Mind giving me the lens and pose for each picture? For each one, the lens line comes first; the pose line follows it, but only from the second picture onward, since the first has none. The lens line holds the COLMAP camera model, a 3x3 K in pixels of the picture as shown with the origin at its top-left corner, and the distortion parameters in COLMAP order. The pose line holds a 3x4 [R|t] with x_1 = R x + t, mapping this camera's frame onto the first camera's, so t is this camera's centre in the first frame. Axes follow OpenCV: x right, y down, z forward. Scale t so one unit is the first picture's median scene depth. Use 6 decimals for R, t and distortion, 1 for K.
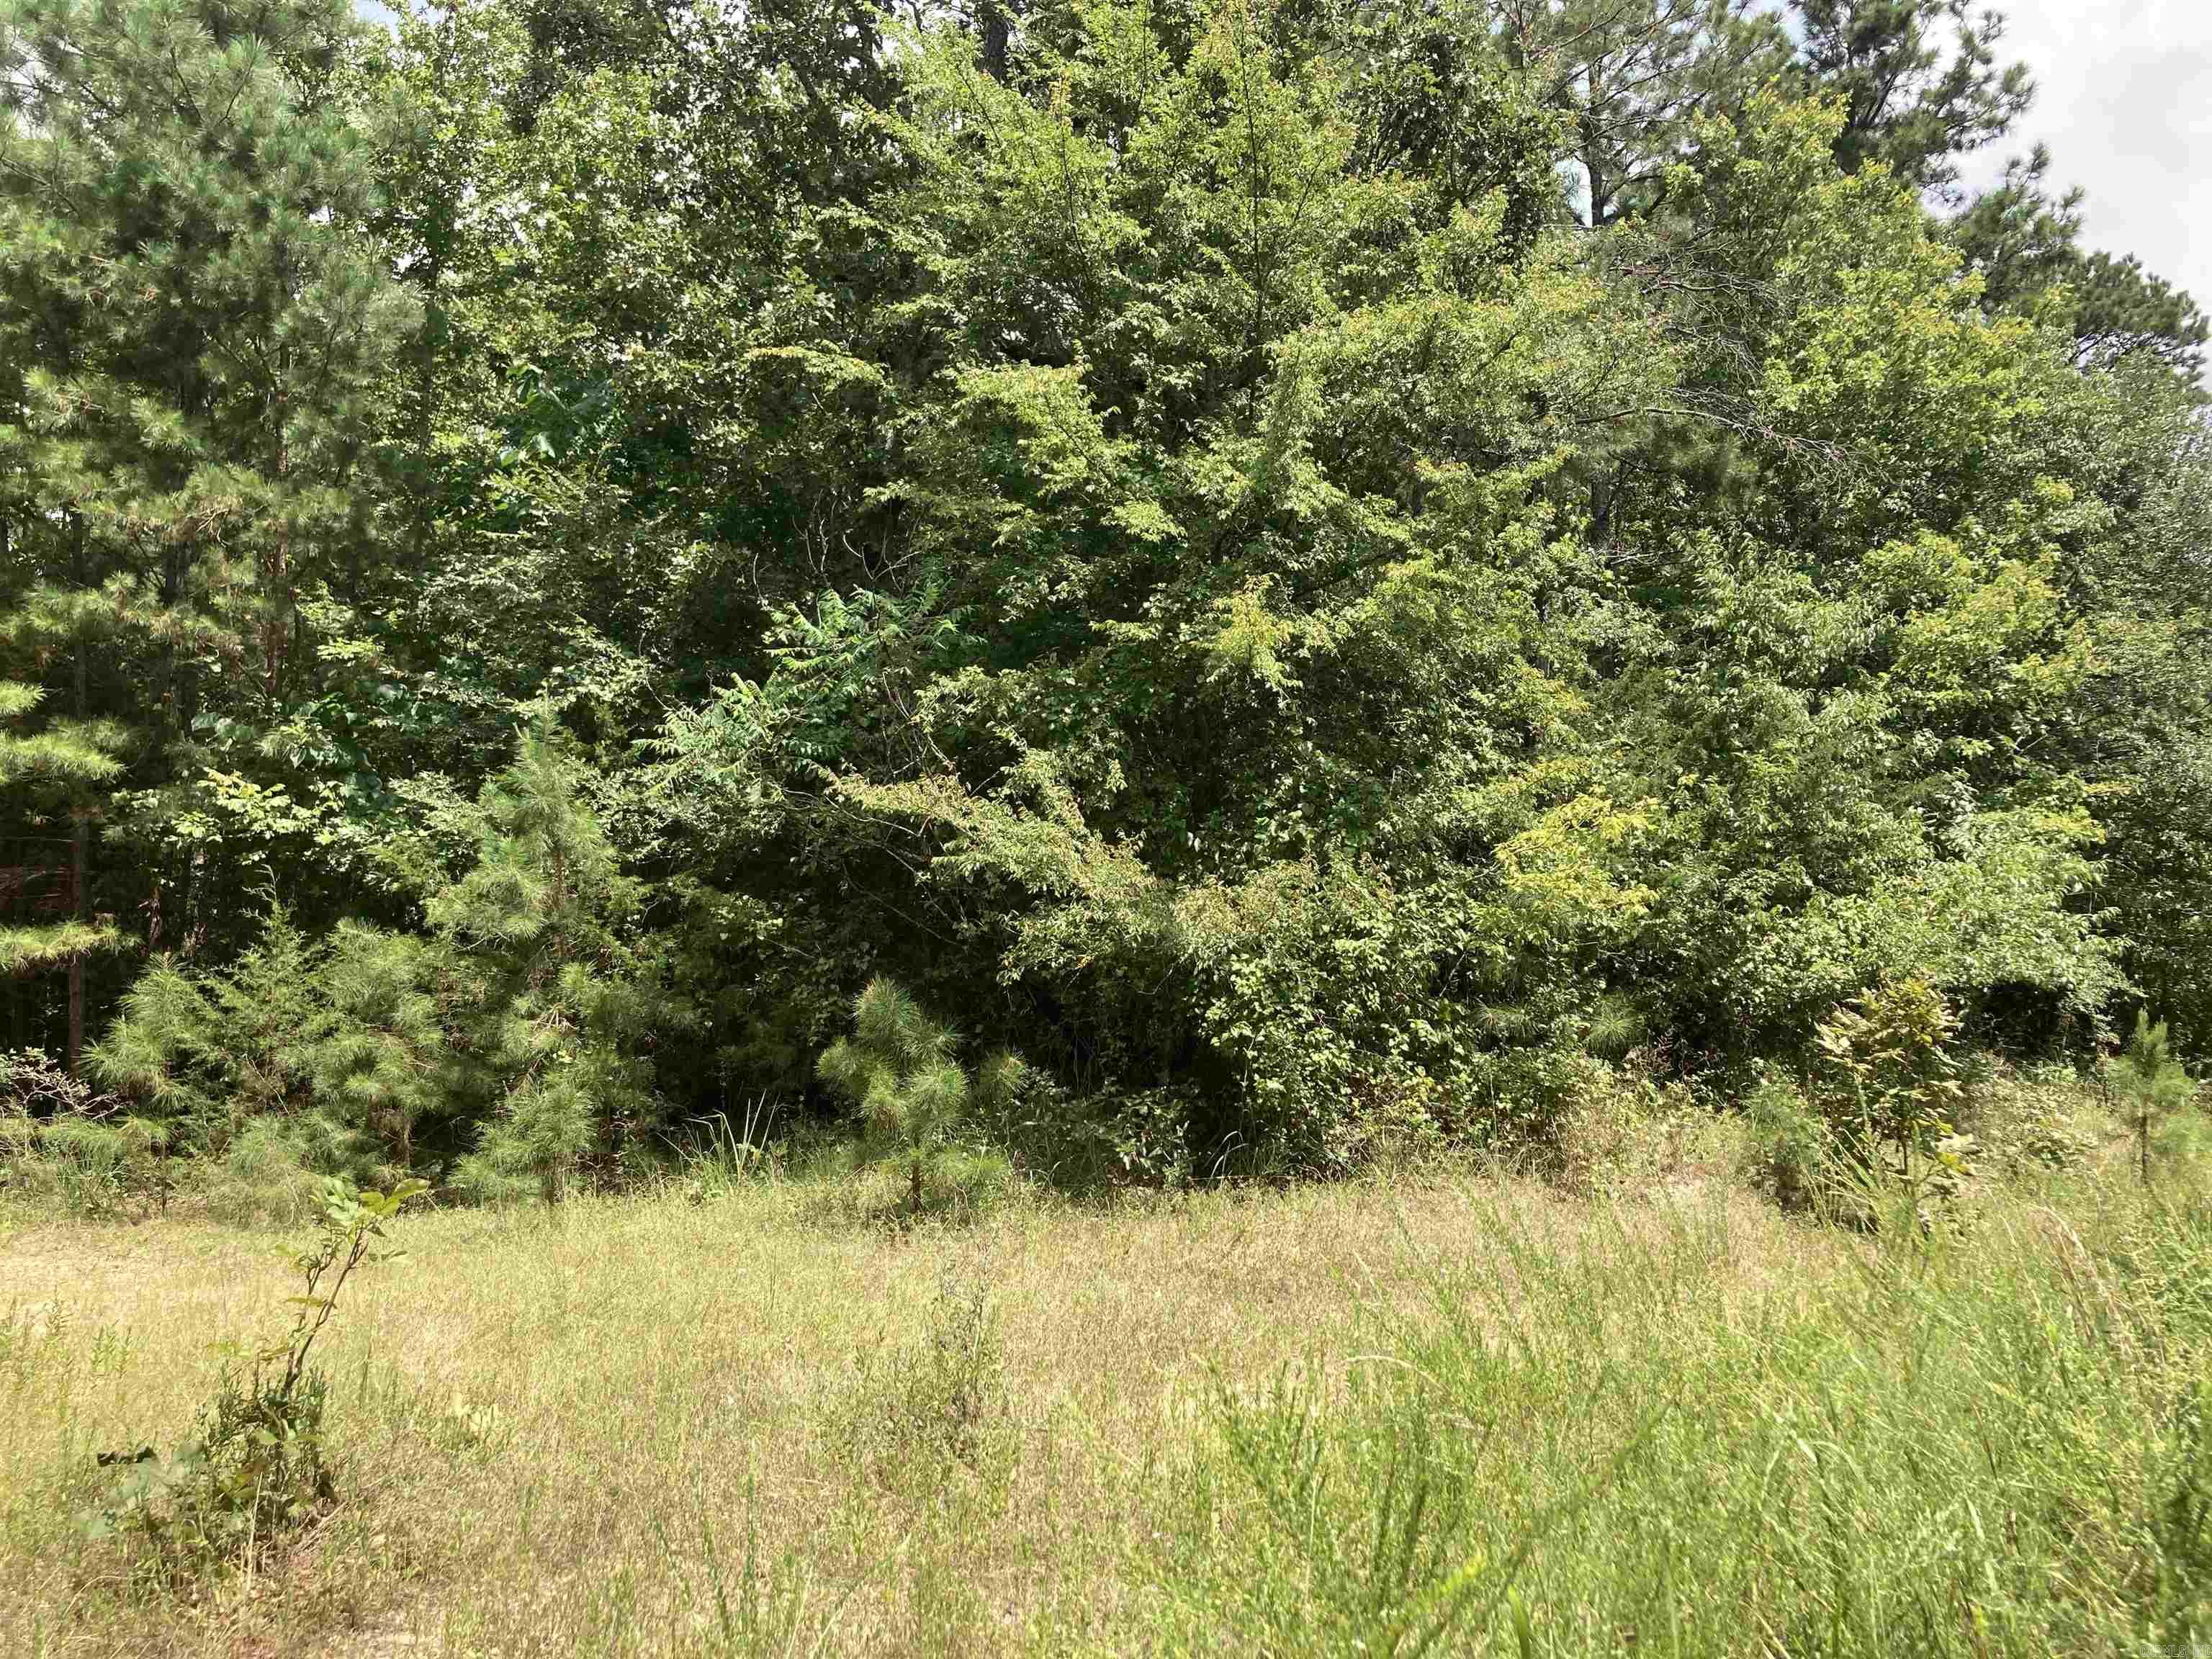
lens RADIAL K [[1805.9, 0, 1105.7], [0, 1805.9, 828.9], [0, 0, 1]] dist [-0.002592, -0.002915]
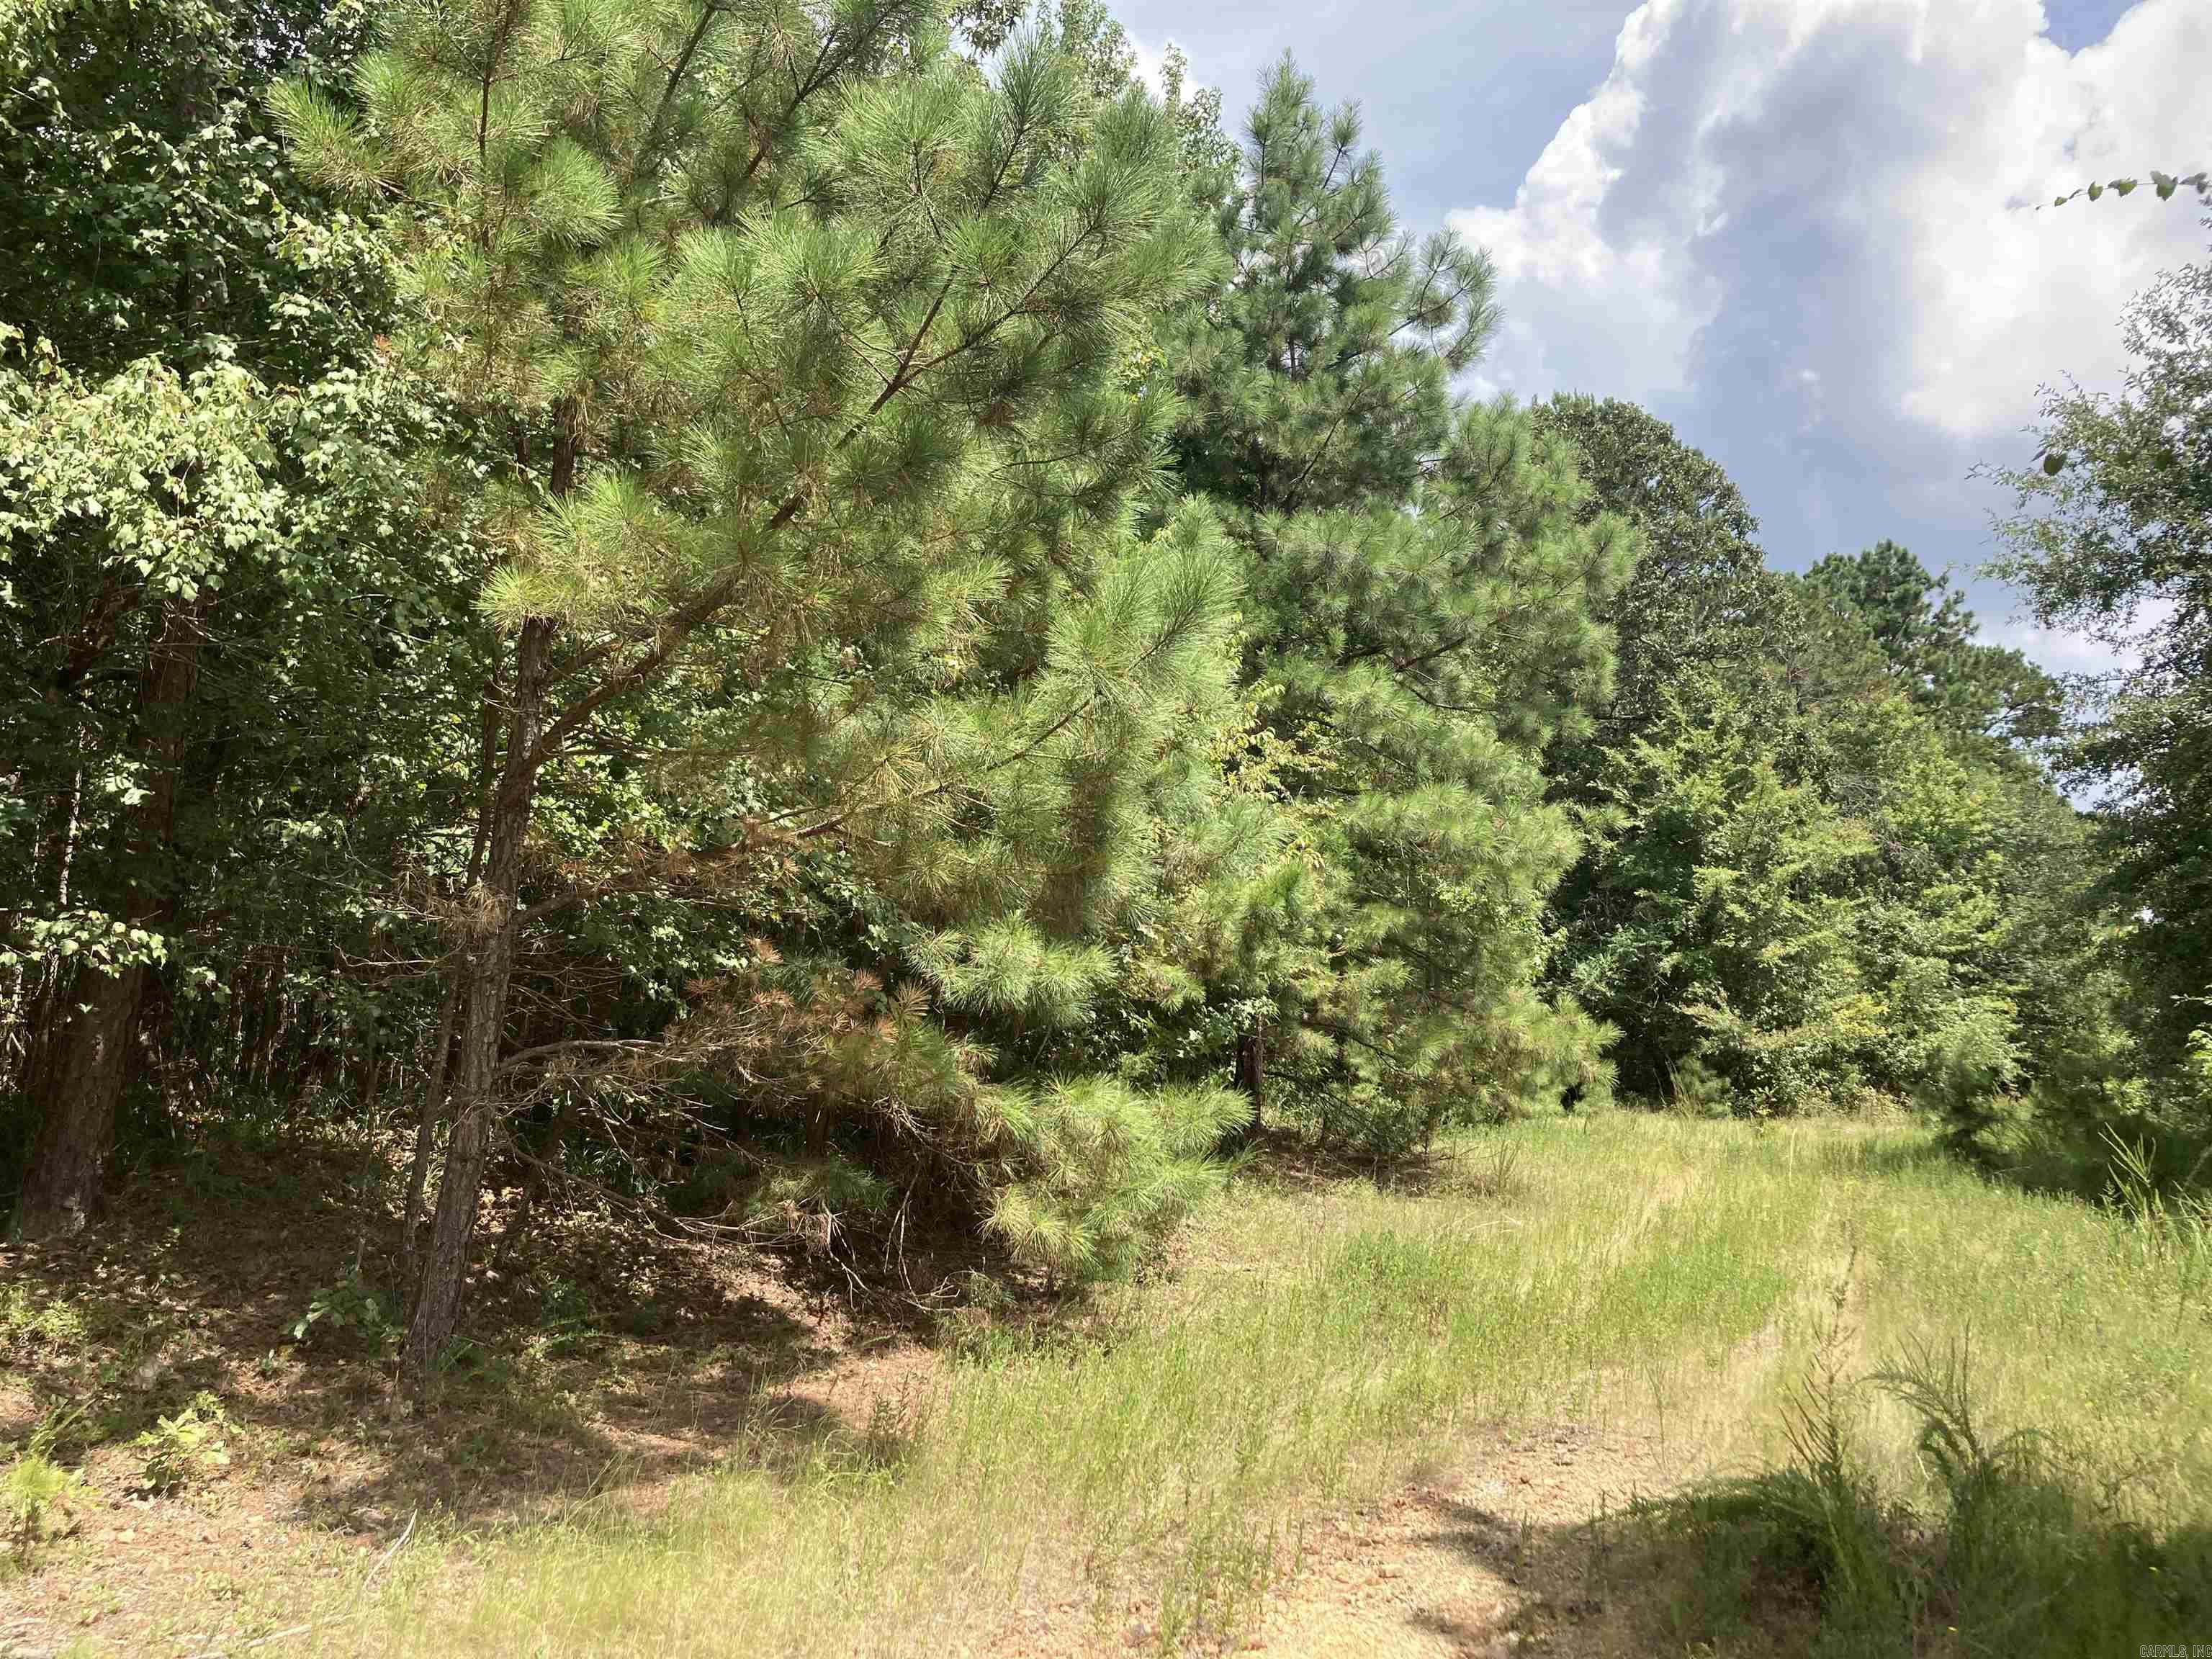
lens RADIAL K [[1805.9, 0, 1106.3], [0, 1805.9, 831.0], [0, 0, 1]] dist [-0.002592, -0.002915]
pose [[0.997542, 0.035401, 0.060477, -1.009940], [-0.032717, 0.998459, -0.044814, -0.105620], [-0.061970, 0.042725, 0.997163, -1.662629]]
